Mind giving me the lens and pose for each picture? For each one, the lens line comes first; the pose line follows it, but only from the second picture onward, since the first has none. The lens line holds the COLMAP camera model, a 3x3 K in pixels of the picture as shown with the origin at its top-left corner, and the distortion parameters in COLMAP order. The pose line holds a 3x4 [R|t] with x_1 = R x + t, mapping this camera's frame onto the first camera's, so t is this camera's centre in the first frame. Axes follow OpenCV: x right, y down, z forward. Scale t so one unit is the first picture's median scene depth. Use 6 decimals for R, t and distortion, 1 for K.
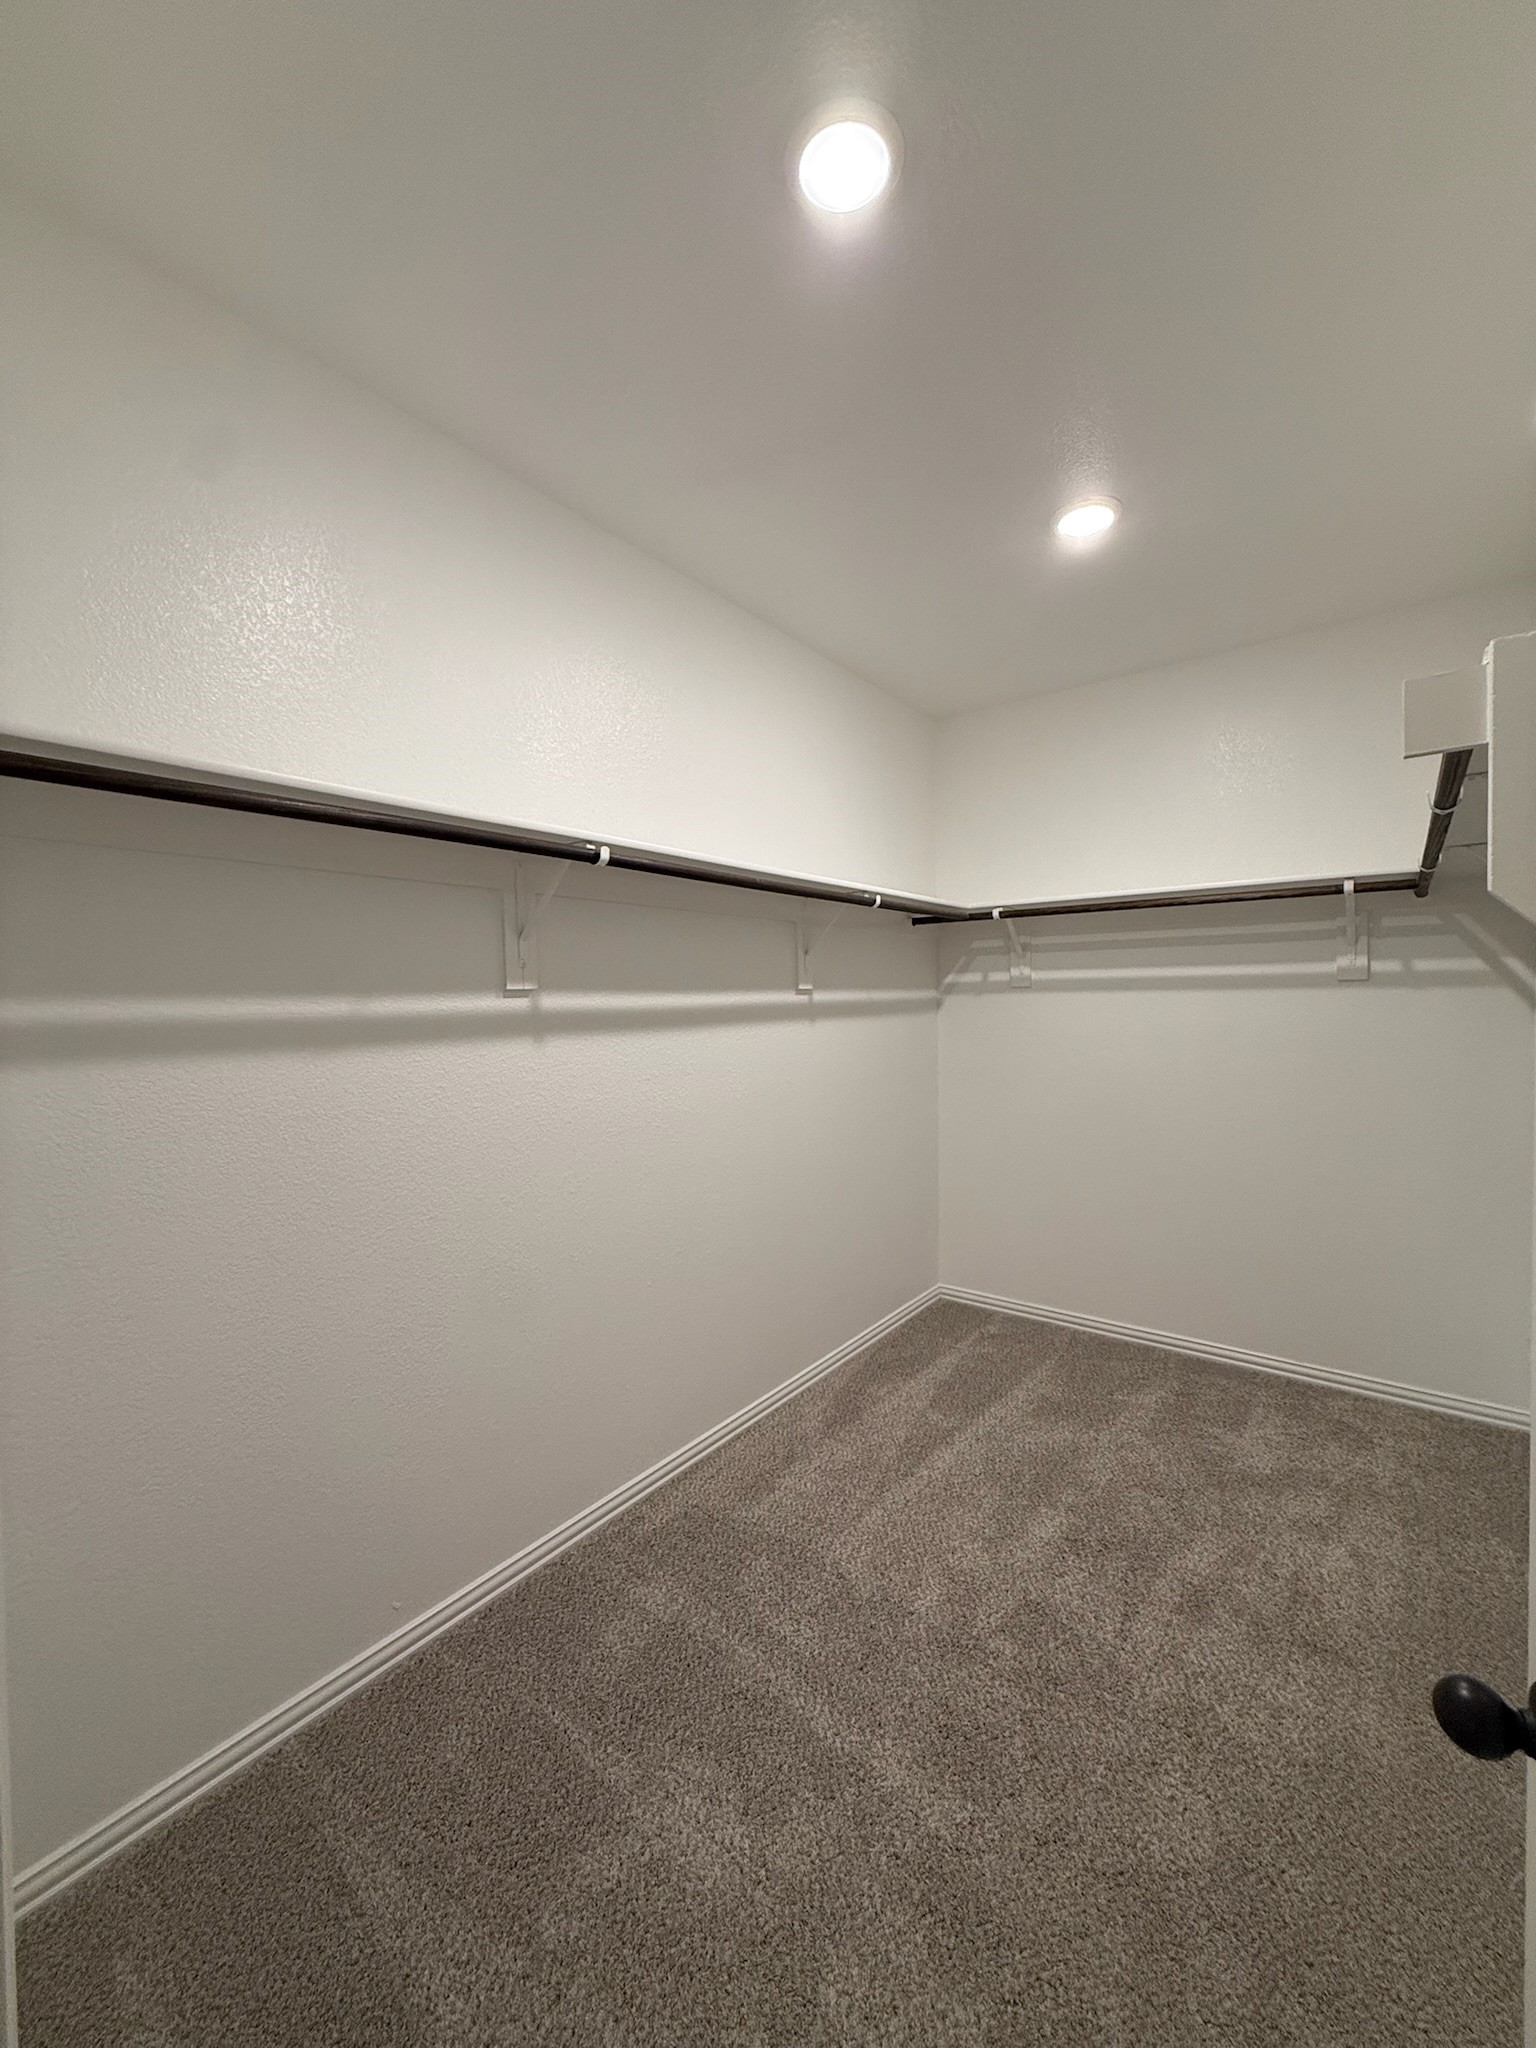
lens RADIAL K [[825.9, 0, 770.2], [0, 825.9, 1025.8], [0, 0, 1]] dist [0.003834, 0.001187]
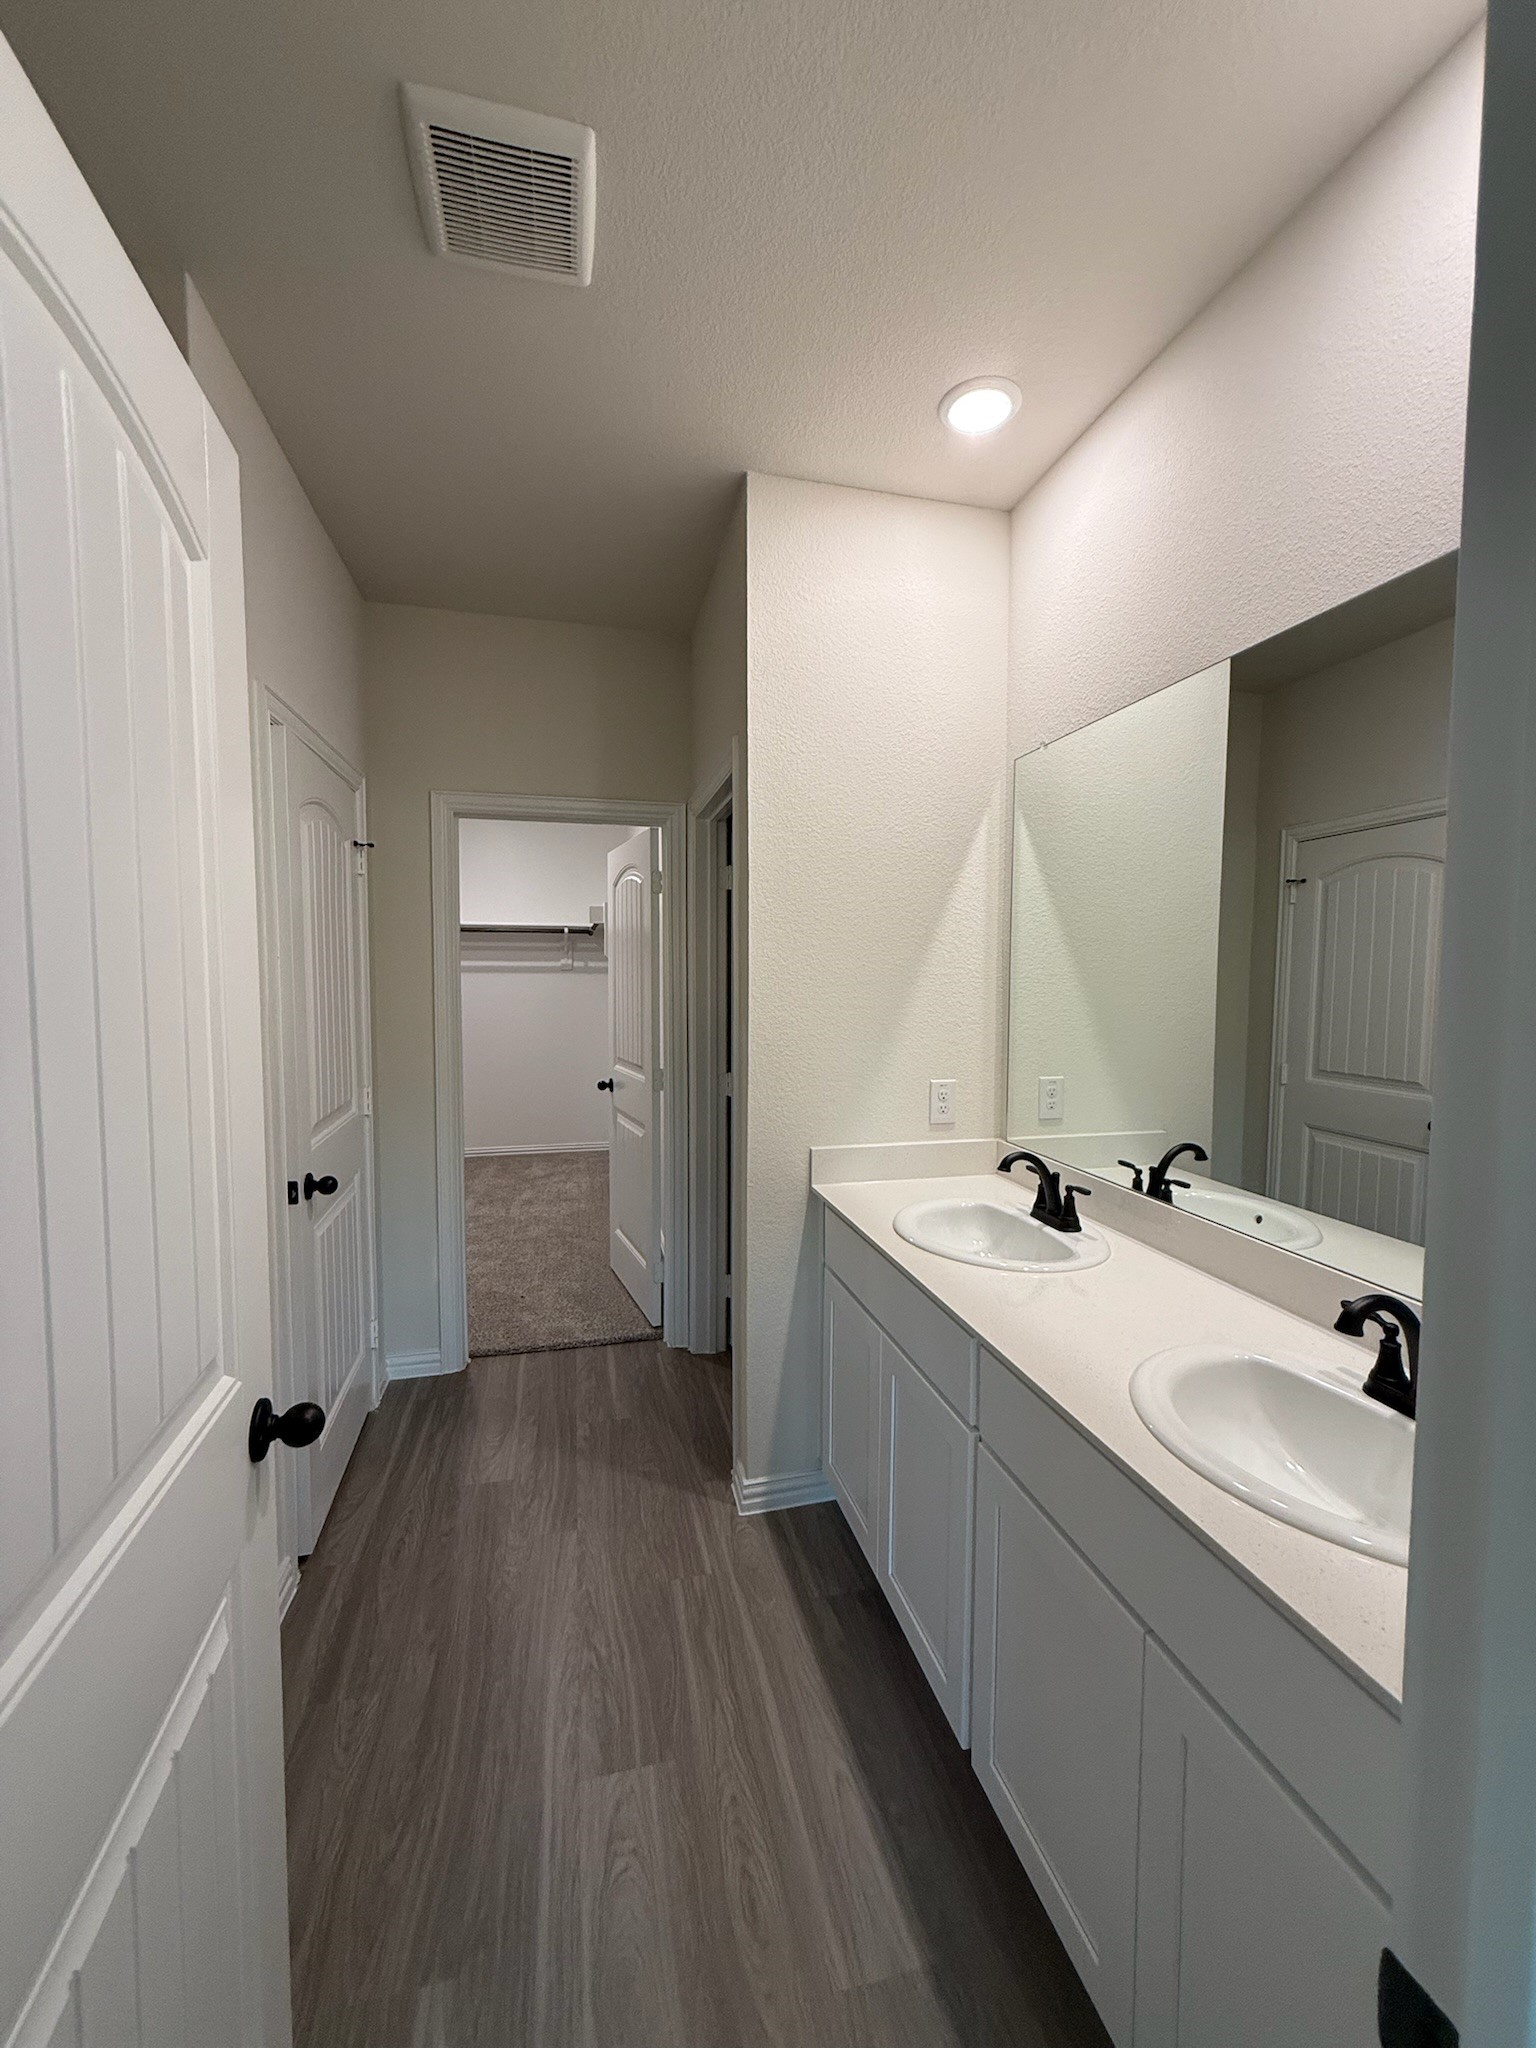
lens RADIAL K [[825.9, 0, 769.1], [0, 825.9, 1029.5], [0, 0, 1]] dist [0.003834, 0.001187]
pose [[0.627411, -0.018119, 0.778478, -0.767982], [0.018233, 0.999797, 0.008576, 0.106037], [-0.778475, 0.008814, 0.627614, -0.918957]]
